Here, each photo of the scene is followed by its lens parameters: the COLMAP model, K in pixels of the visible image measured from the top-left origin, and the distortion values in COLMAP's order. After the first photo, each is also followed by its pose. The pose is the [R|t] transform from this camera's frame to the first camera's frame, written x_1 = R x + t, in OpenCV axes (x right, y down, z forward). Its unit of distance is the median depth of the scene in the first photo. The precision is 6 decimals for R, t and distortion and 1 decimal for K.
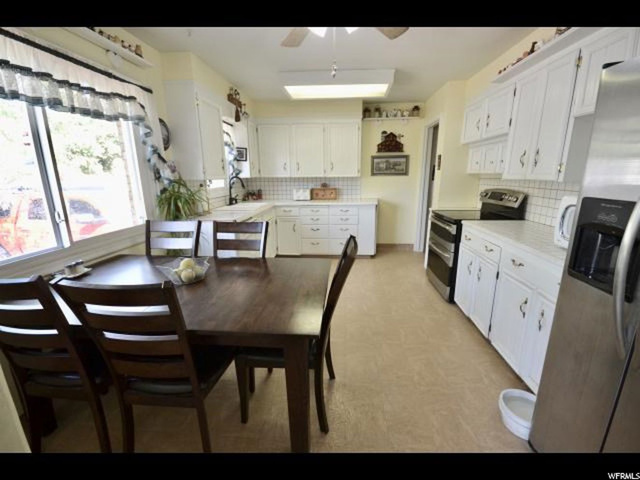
lens RADIAL K [[287.6, 0, 323.0], [0, 287.6, 239.7], [0, 0, 1]] dist [-0.005478, -0.005687]
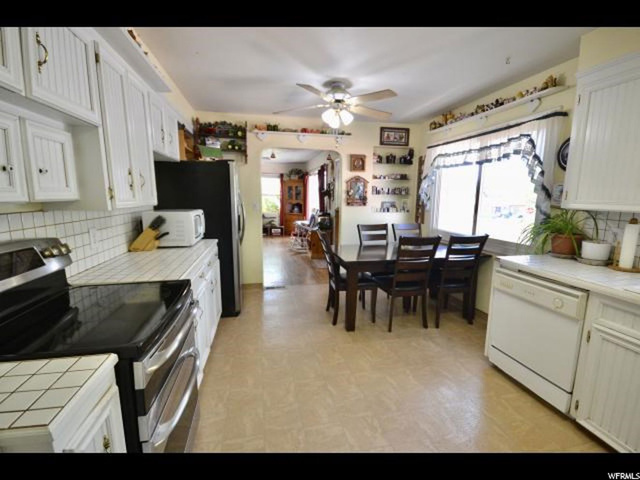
lens RADIAL K [[287.6, 0, 321.1], [0, 287.6, 241.0], [0, 0, 1]] dist [-0.005478, -0.005687]
pose [[-0.961030, 0.039816, -0.273561, 0.223959], [-0.065083, 0.929171, 0.363876, -0.223588], [0.268673, 0.367500, -0.890370, 0.953020]]
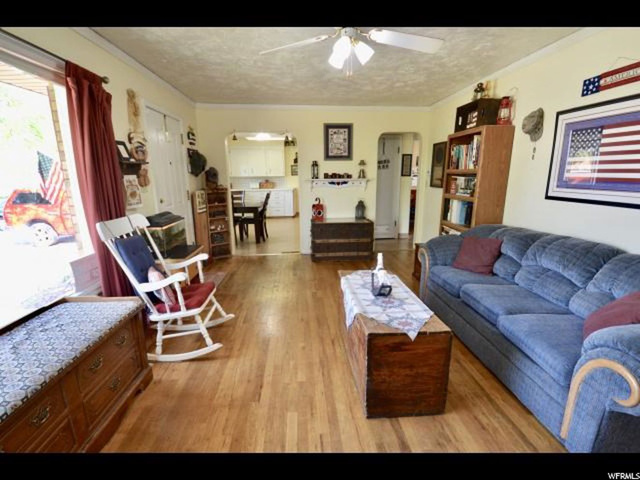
lens RADIAL K [[287.6, 0, 317.3], [0, 287.6, 239.7], [0, 0, 1]] dist [-0.005478, -0.005687]
pose [[0.988940, -0.036052, 0.143864, 0.049376], [0.034937, 0.999337, 0.010267, 0.195343], [-0.144139, -0.005127, 0.989544, -0.940654]]
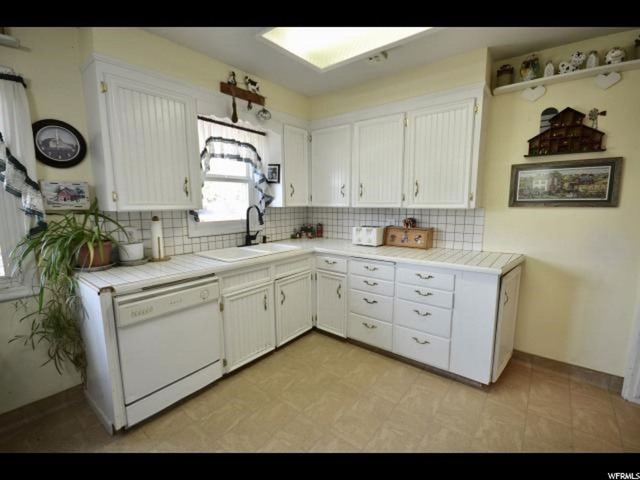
lens RADIAL K [[287.6, 0, 321.3], [0, 287.6, 241.8], [0, 0, 1]] dist [-0.005478, -0.005687]
pose [[0.818511, 0.084320, -0.568270, 0.192906], [-0.131411, 0.990424, -0.042319, -0.109047], [0.559260, 0.109315, 0.821753, 0.464554]]
